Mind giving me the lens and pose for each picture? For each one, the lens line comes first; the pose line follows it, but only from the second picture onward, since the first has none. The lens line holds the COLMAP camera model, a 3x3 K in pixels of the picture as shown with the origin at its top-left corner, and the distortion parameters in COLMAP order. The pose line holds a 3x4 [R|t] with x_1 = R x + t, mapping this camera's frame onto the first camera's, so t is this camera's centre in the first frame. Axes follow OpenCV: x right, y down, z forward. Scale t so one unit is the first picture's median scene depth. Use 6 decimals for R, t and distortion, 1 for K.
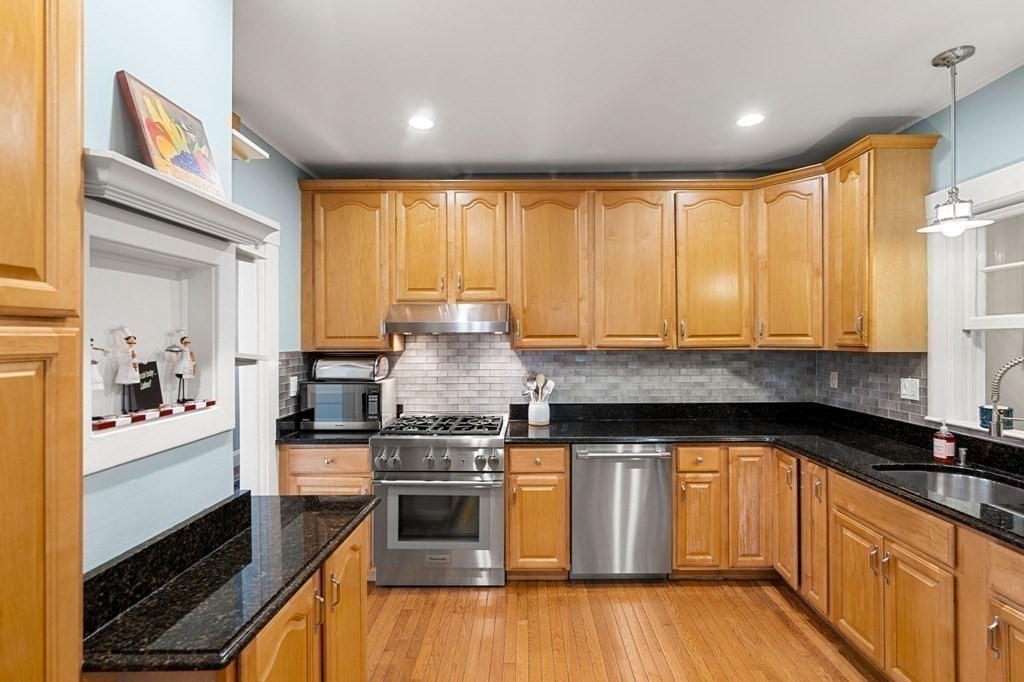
lens RADIAL K [[506.9, 0, 513.6], [0, 506.9, 343.7], [0, 0, 1]] dist [-0.005898, 0.002360]
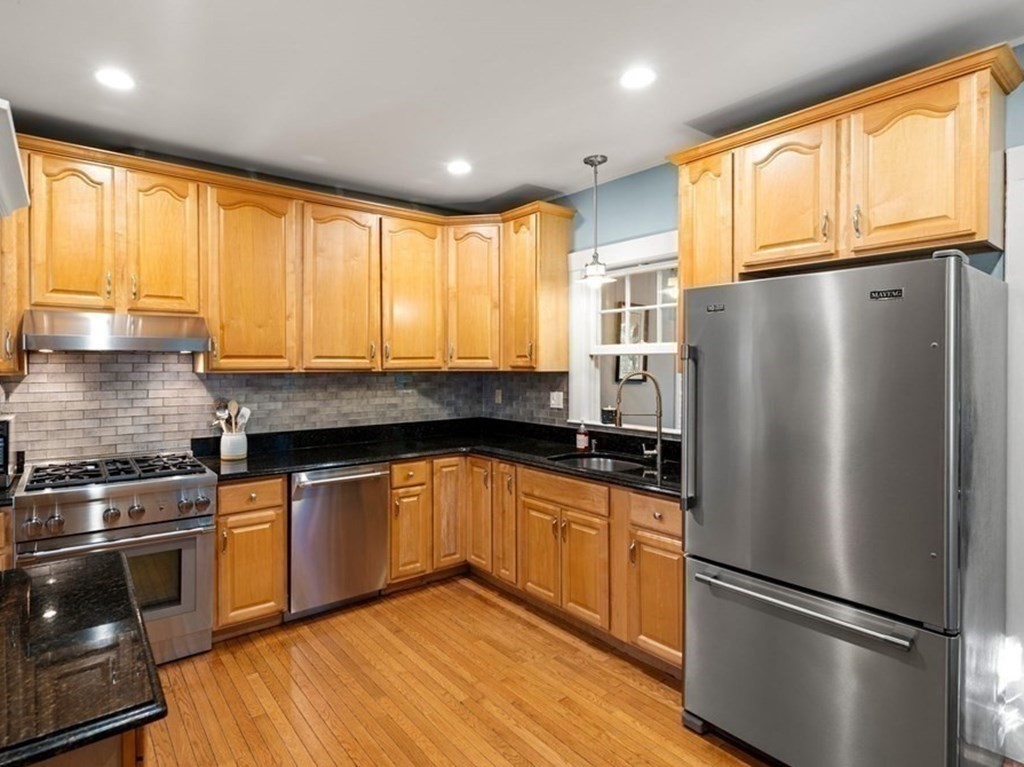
lens RADIAL K [[559.2, 0, 512.7], [0, 559.2, 374.0], [0, 0, 1]] dist [-0.012134, 0.002646]
pose [[0.772219, -0.008268, 0.635302, -0.207540], [0.004750, 0.999963, 0.007240, 0.011115], [-0.635338, -0.002574, 0.772230, -0.039346]]
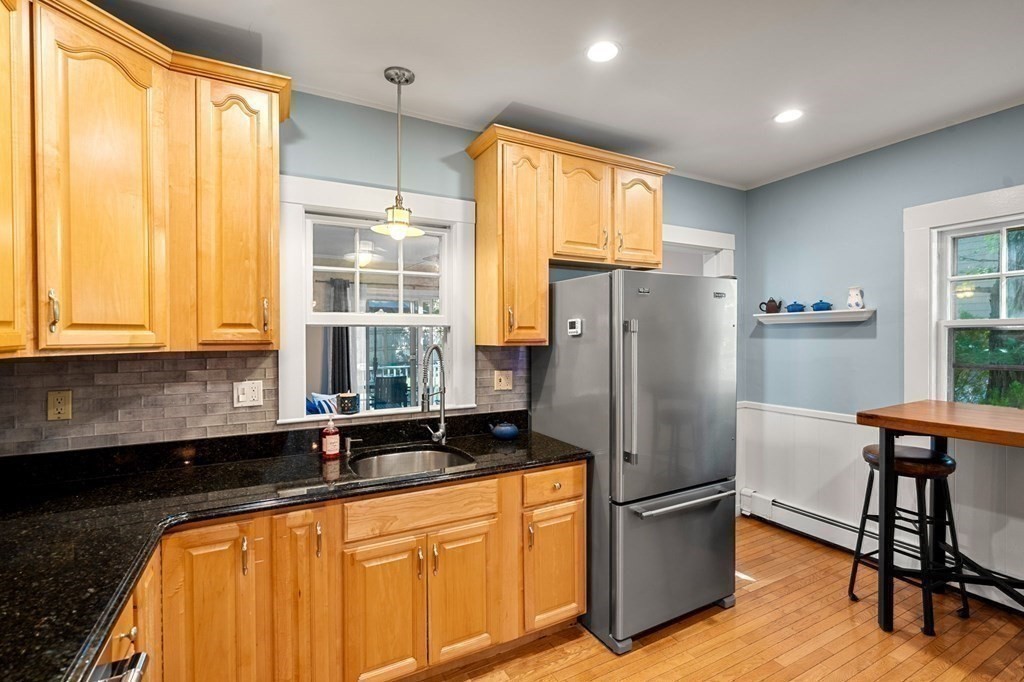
lens RADIAL K [[452.6, 0, 506.6], [0, 452.6, 342.2], [0, 0, 1]] dist [-0.009725, 0.000245]
pose [[-0.466095, -0.010962, 0.884667, -0.071519], [0.014984, 0.999682, 0.020281, -0.003953], [-0.884608, 0.022709, -0.465783, 0.913798]]
